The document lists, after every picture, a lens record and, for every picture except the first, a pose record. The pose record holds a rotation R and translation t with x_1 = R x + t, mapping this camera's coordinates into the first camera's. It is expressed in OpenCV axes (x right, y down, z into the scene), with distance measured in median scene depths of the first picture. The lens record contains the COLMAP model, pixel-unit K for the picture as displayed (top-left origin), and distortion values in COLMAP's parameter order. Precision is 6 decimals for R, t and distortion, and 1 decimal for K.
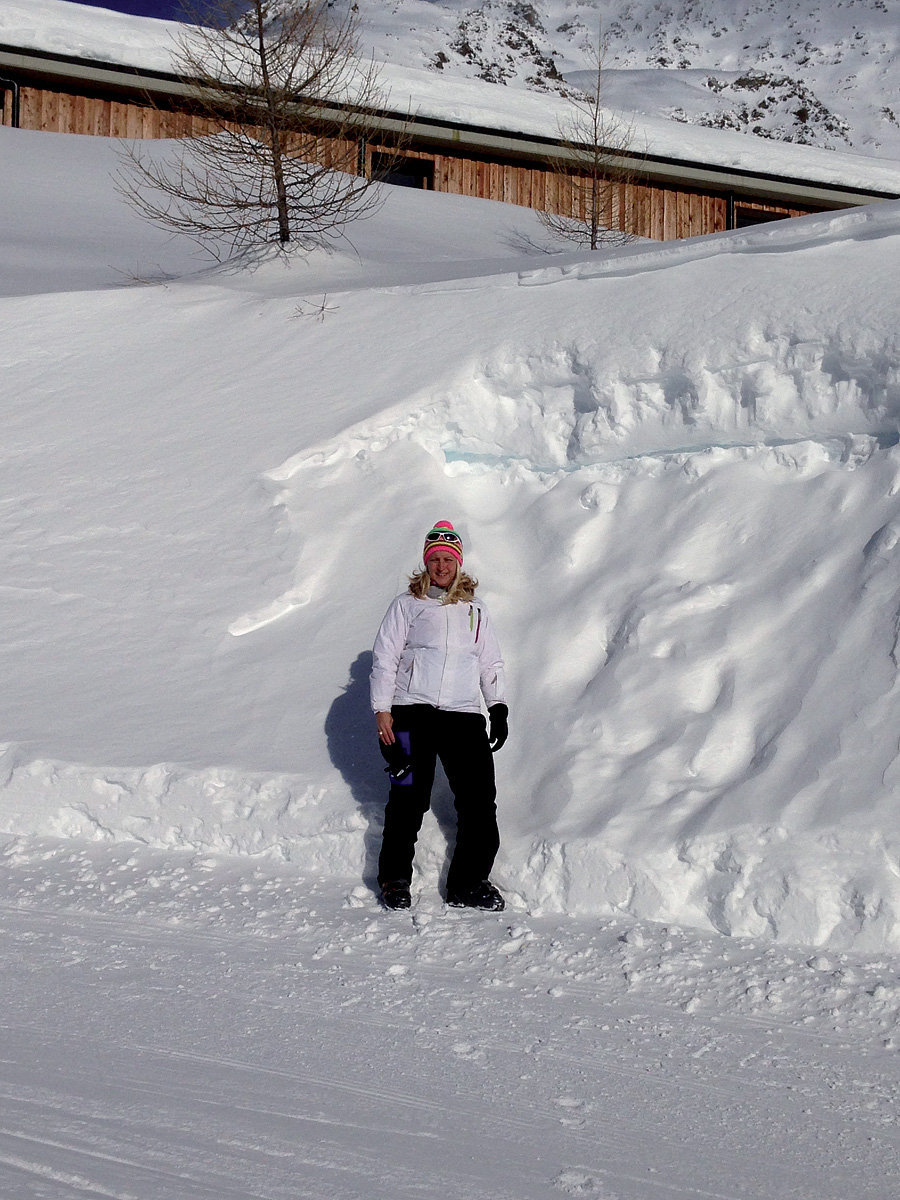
lens RADIAL K [[1722.4, 0, 450.0], [0, 1722.4, 600.0], [0, 0, 1]] dist [0.028094, 0.051048]
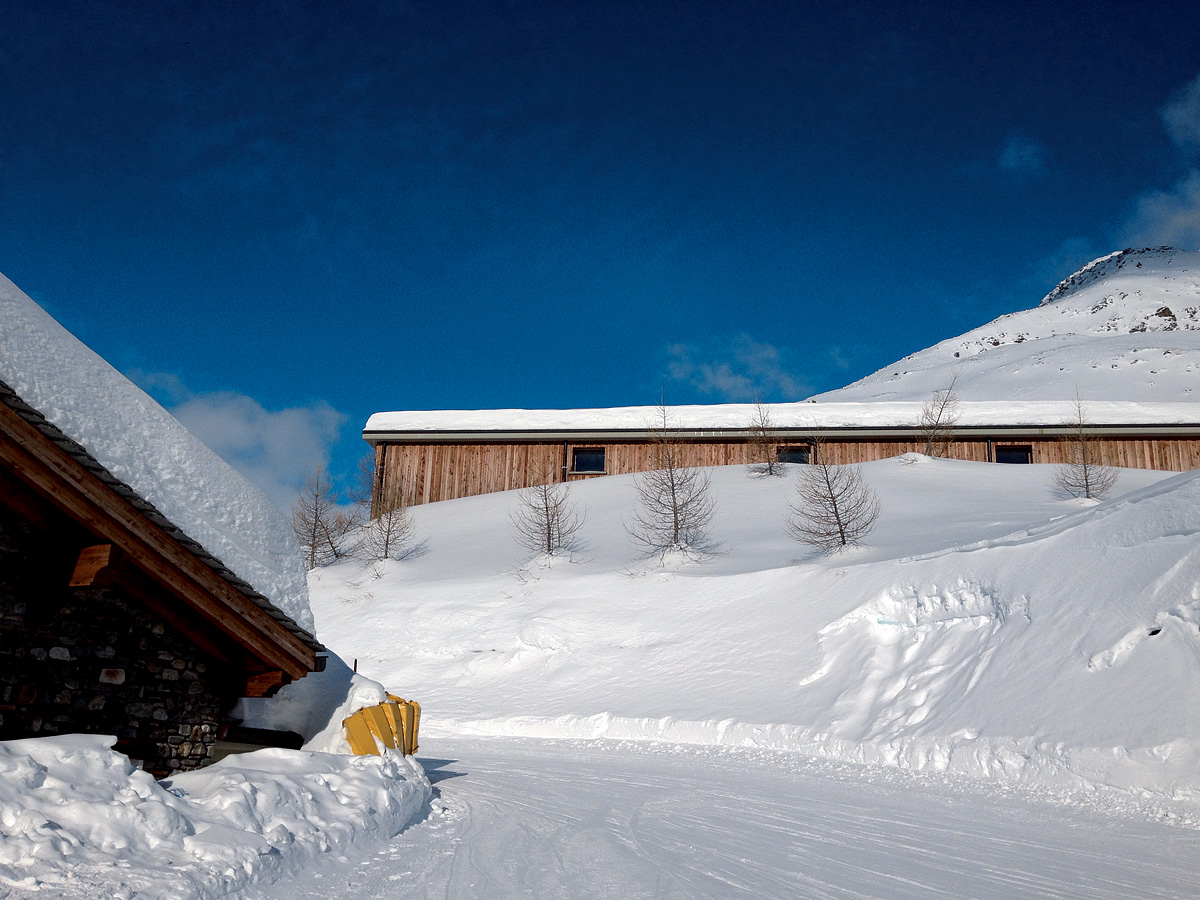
lens RADIAL K [[1072.0, 0, 600.0], [0, 1072.0, 450.0], [0, 0, 1]] dist [0.134976, -0.212558]
pose [[0.860334, -0.127693, -0.493477, 0.573931], [0.021432, 0.976319, -0.215271, 0.017968], [0.509280, 0.174629, 0.842697, -0.917713]]
